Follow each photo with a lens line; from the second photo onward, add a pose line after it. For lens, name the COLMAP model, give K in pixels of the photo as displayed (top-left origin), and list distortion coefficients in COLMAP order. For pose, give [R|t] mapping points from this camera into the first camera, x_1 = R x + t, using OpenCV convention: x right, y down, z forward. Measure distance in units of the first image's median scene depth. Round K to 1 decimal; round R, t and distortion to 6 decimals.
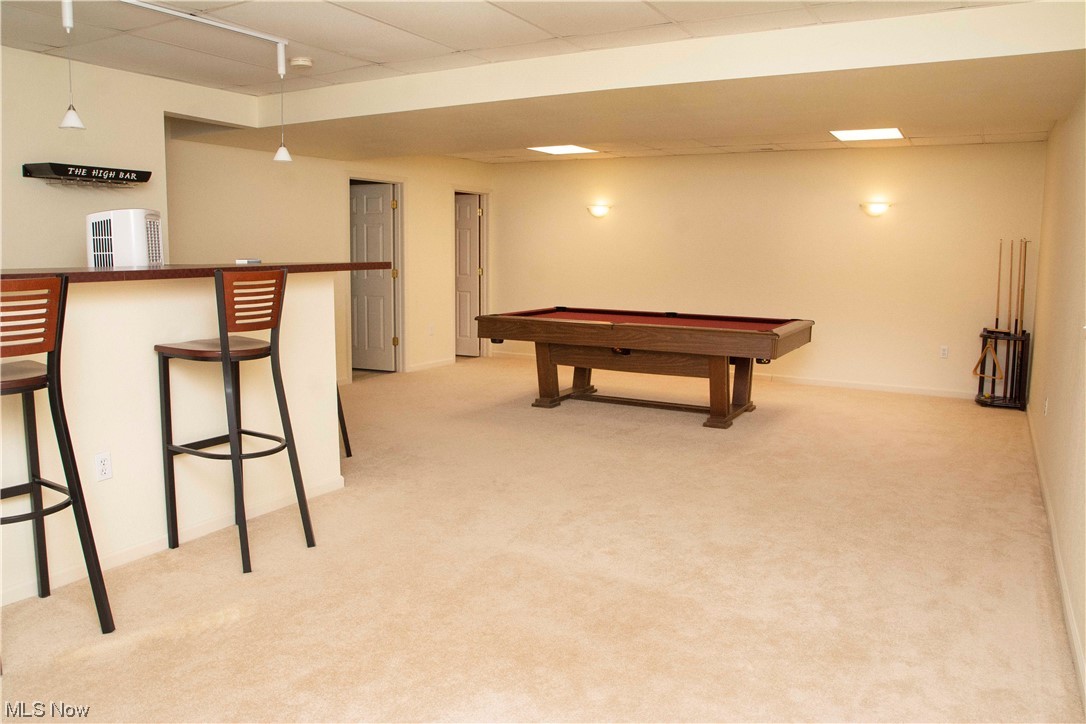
lens RADIAL K [[818.4, 0, 544.9], [0, 818.4, 357.9], [0, 0, 1]] dist [-0.139762, 0.085444]
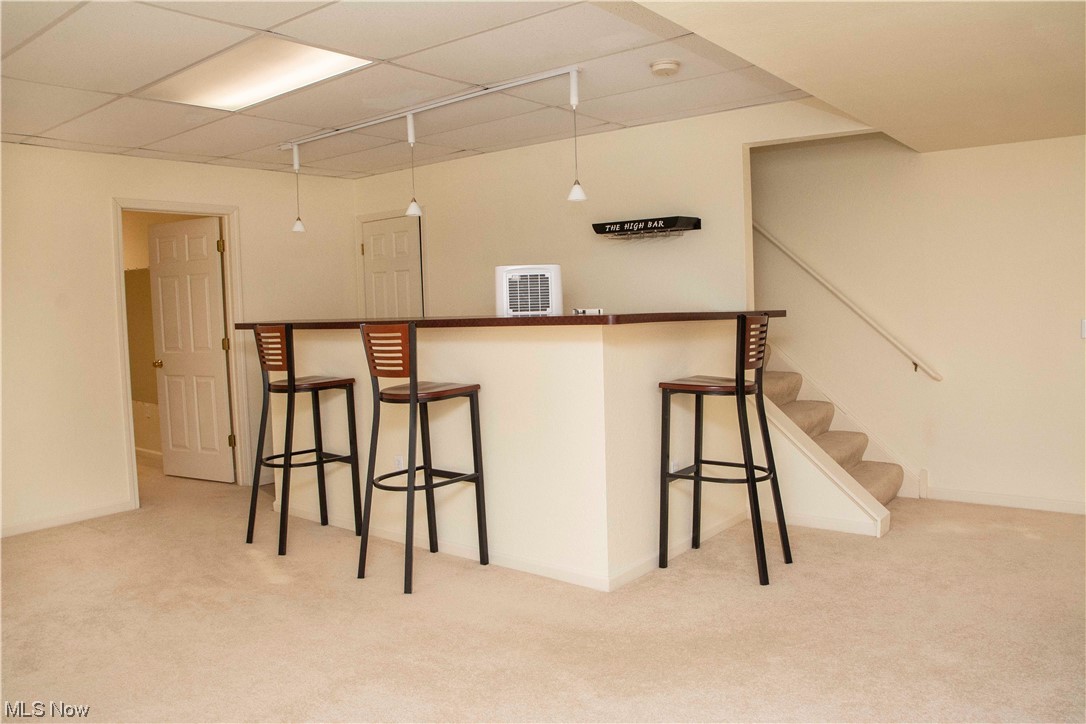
lens RADIAL K [[818.4, 0, 537.2], [0, 818.4, 353.3], [0, 0, 1]] dist [-0.139762, 0.085444]
pose [[-0.149042, 0.059751, -0.987024, 0.580876], [-0.096664, 0.992511, 0.074680, -0.136915], [0.984095, 0.106540, -0.142150, 1.081662]]
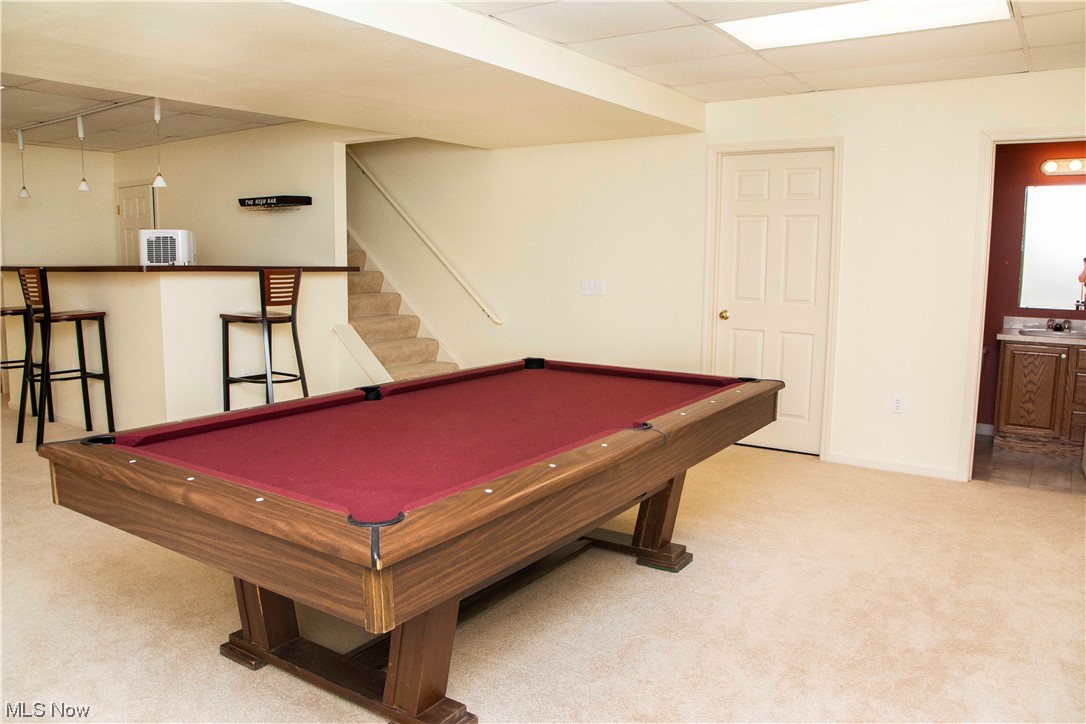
lens RADIAL K [[818.4, 0, 551.0], [0, 818.4, 367.1], [0, 0, 1]] dist [-0.139762, 0.085444]
pose [[-0.072181, 0.125196, -0.989503, 0.922985], [-0.135763, 0.981624, 0.134103, -0.212444], [0.988109, 0.144017, -0.053858, 1.705606]]
